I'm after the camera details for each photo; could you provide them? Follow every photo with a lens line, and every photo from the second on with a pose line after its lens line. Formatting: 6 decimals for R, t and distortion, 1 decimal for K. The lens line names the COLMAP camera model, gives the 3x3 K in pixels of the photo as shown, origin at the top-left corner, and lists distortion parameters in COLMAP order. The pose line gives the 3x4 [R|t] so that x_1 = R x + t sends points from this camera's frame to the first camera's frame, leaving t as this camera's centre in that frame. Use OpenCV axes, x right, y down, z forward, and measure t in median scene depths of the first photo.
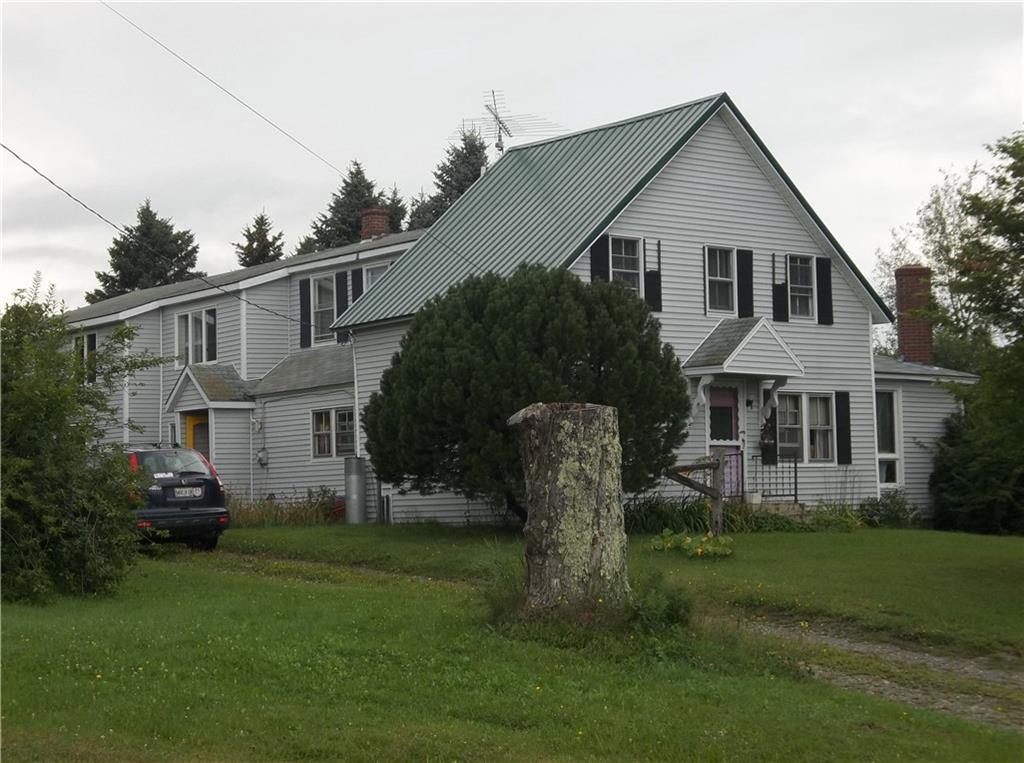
lens RADIAL K [[1873.7, 0, 511.7], [0, 1873.7, 382.7], [0, 0, 1]] dist [-0.012287, 0.000000]
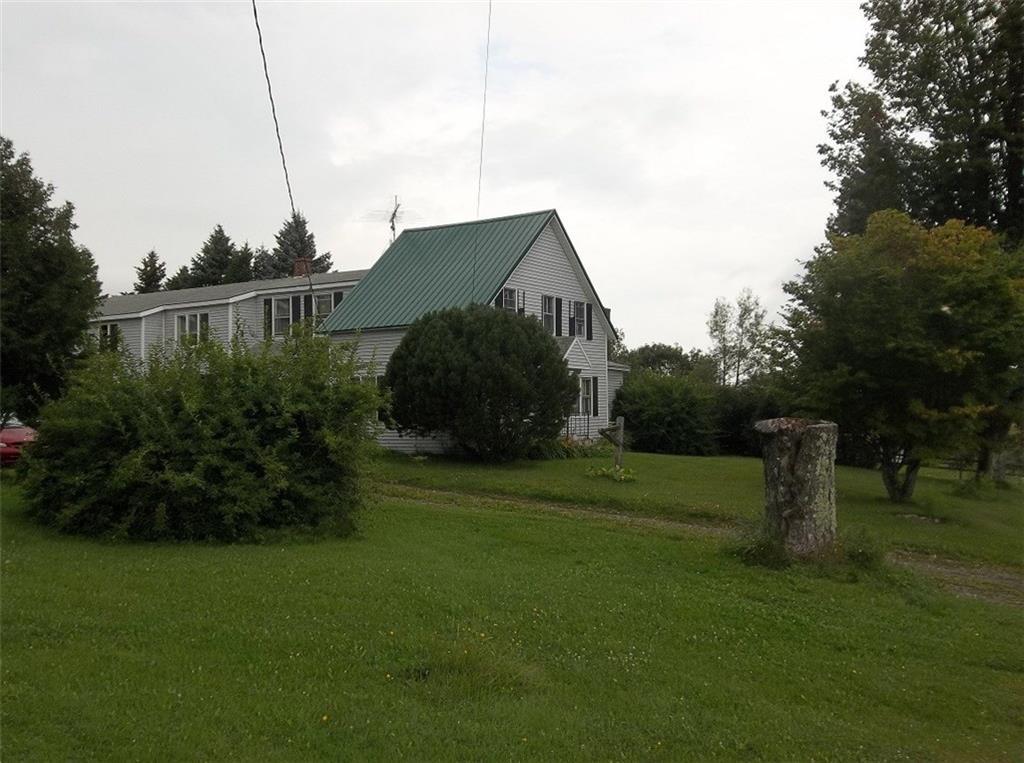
lens RADIAL K [[941.0, 0, 512.7], [0, 941.0, 379.2], [0, 0, 1]] dist [0.015045, 0.000000]
pose [[0.942882, 0.021398, 0.332438, -0.206701], [-0.032759, 0.999054, 0.028608, -0.016566], [-0.331511, -0.037864, 0.942691, 0.152889]]
